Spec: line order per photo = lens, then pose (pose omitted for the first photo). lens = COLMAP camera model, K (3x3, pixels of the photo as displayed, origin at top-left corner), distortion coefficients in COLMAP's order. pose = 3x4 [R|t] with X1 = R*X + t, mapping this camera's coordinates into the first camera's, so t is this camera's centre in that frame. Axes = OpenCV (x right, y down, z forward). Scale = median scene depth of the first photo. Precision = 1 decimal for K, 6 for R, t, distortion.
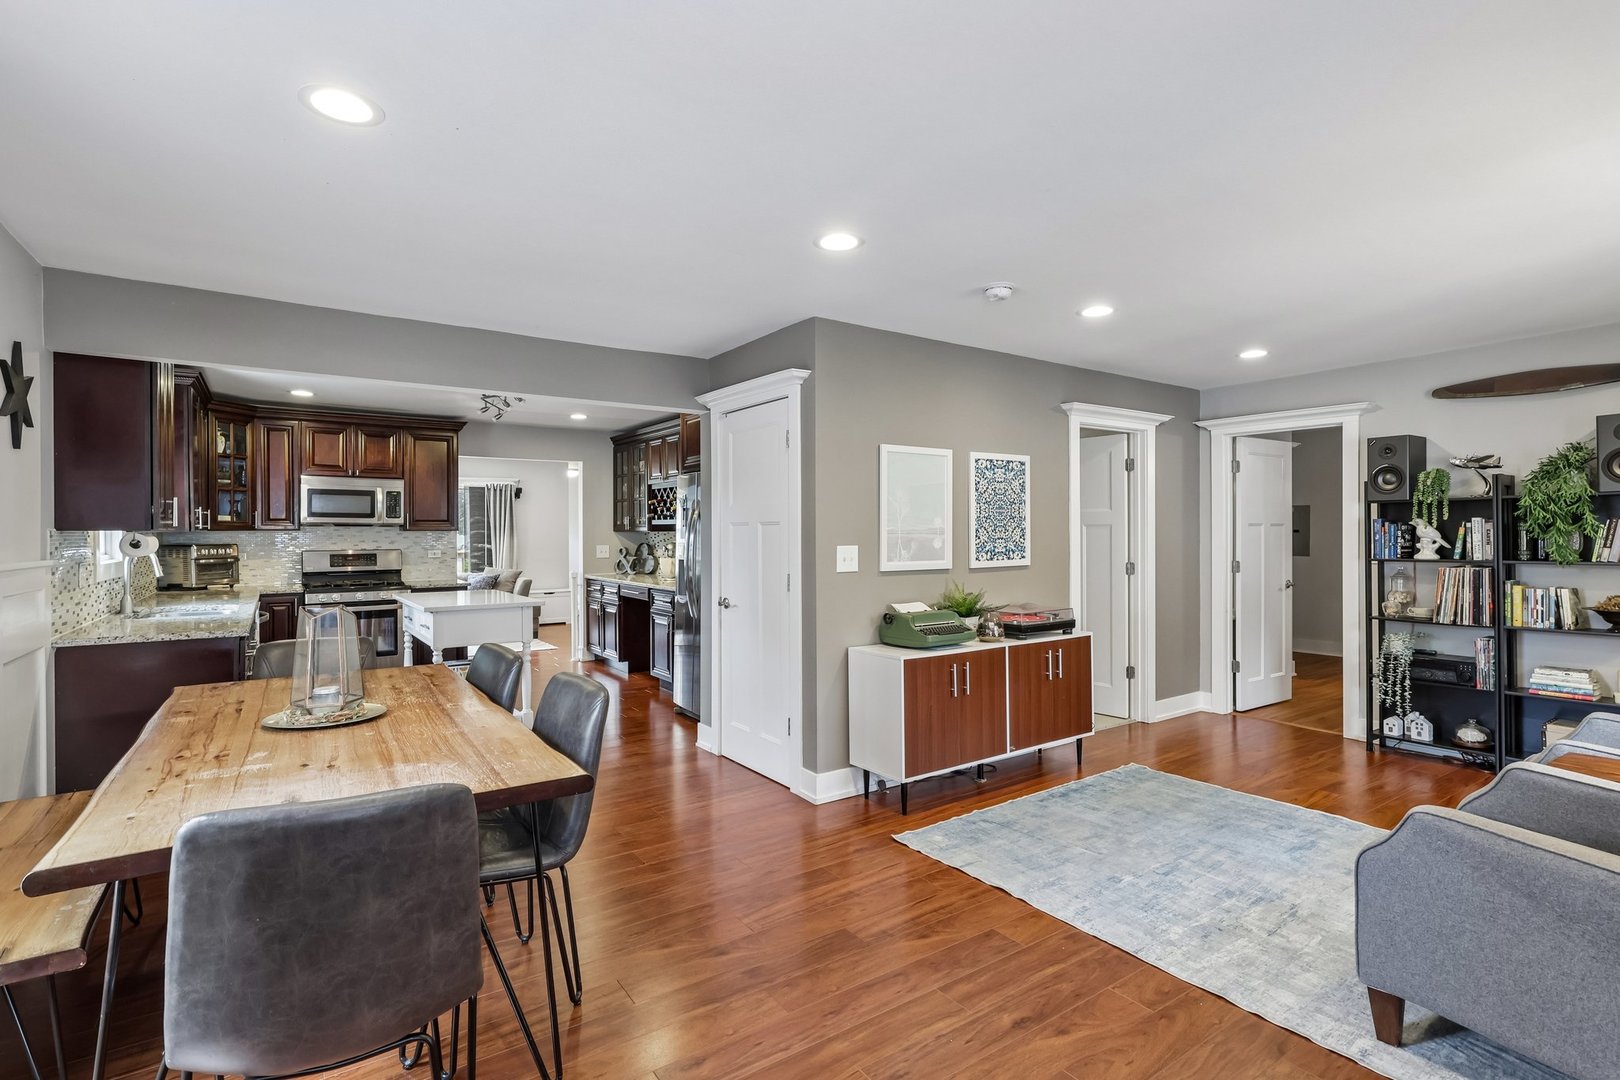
lens RADIAL K [[766.3, 0, 807.5], [0, 766.3, 534.2], [0, 0, 1]] dist [-0.004964, 0.000064]
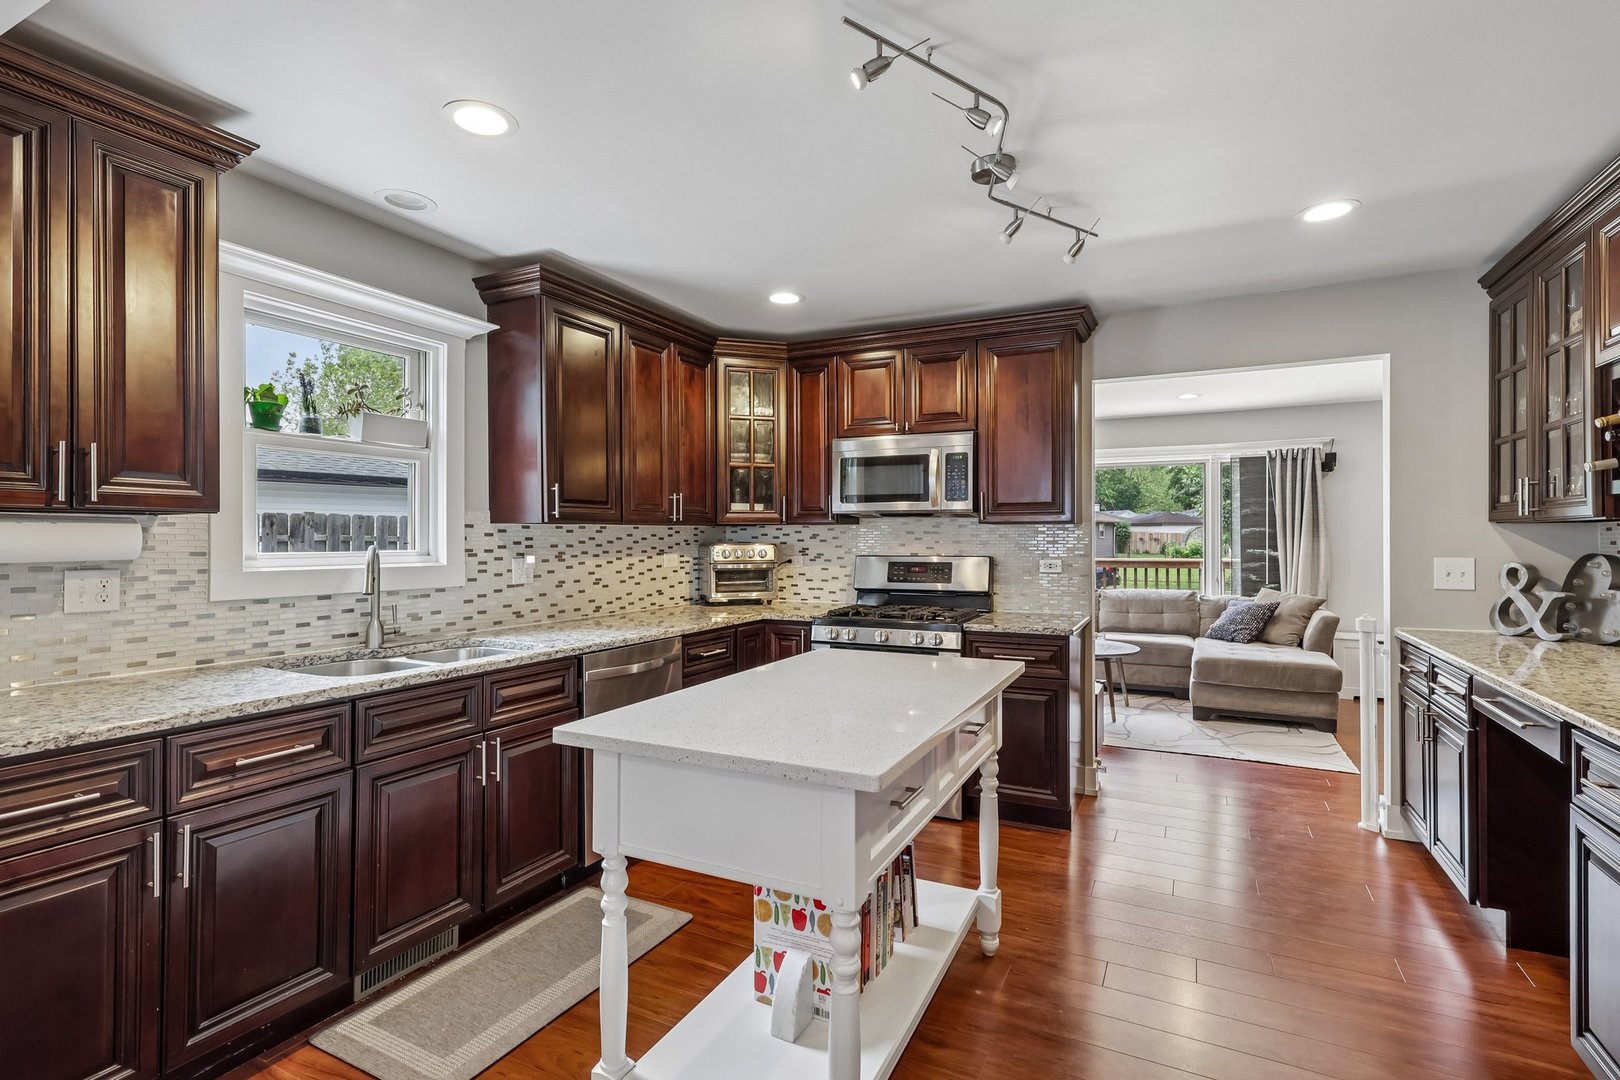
lens RADIAL K [[766.3, 0, 808.5], [0, 766.3, 538.2], [0, 0, 1]] dist [-0.004964, 0.000064]
pose [[0.475525, 0.002803, -0.879698, -0.088292], [-0.002957, 0.999994, 0.001588, 0.005514], [0.879697, 0.001846, 0.475531, 0.580145]]
